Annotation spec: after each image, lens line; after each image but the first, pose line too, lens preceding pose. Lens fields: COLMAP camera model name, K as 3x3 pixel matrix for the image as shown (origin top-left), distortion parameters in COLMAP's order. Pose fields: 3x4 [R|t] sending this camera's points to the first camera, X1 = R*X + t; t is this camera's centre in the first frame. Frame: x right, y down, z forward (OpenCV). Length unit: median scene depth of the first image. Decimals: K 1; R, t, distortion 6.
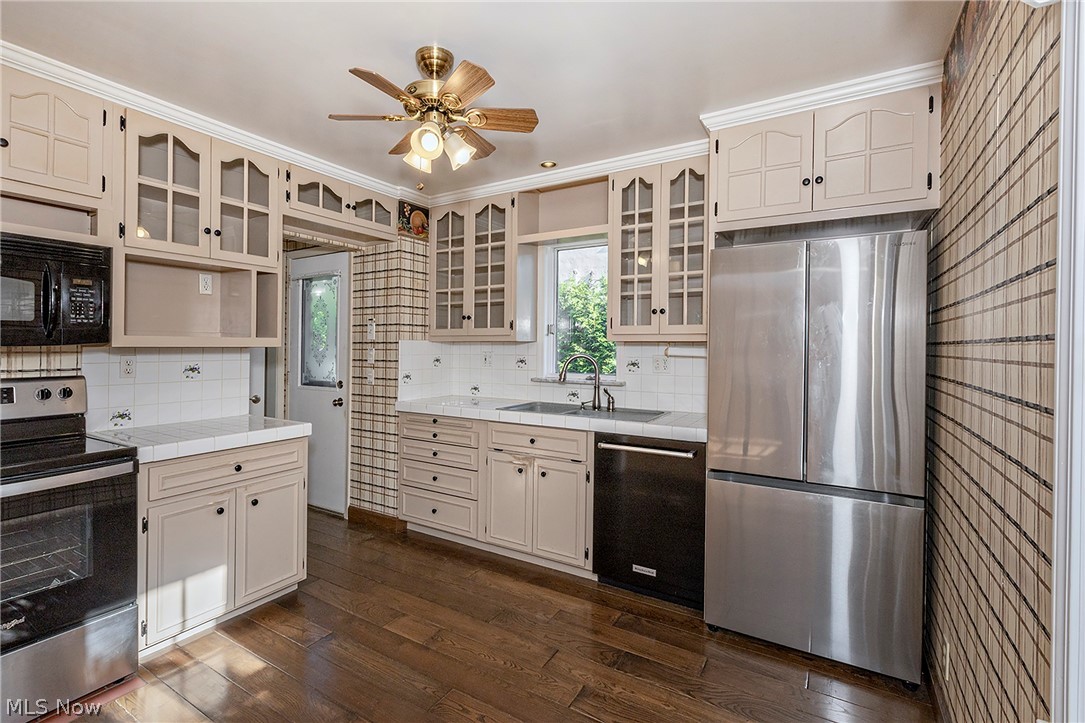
lens RADIAL K [[500.8, 0, 514.7], [0, 500.8, 350.6], [0, 0, 1]] dist [0.001487, 0.000177]
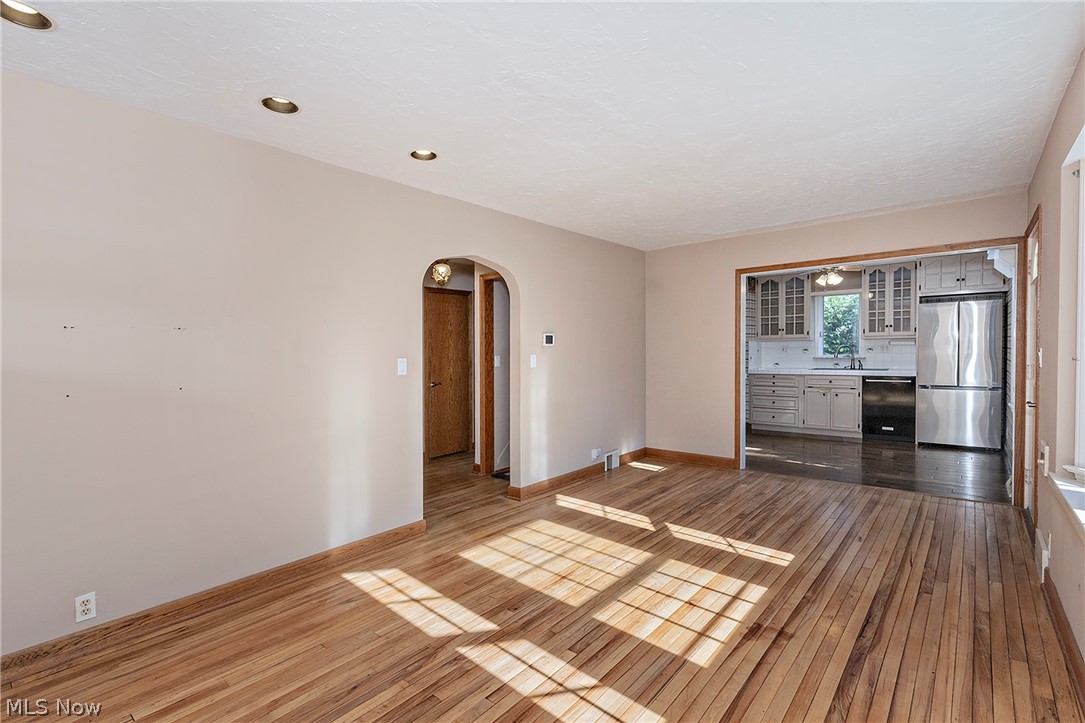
lens RADIAL K [[473.1, 0, 591.4], [0, 473.1, 358.8], [0, 0, 1]] dist [-0.000027, -0.000120]
pose [[0.994035, -0.021457, -0.106929, -0.880272], [0.022812, 0.999674, 0.011459, 0.020566], [0.106648, -0.013830, 0.994201, -1.400210]]
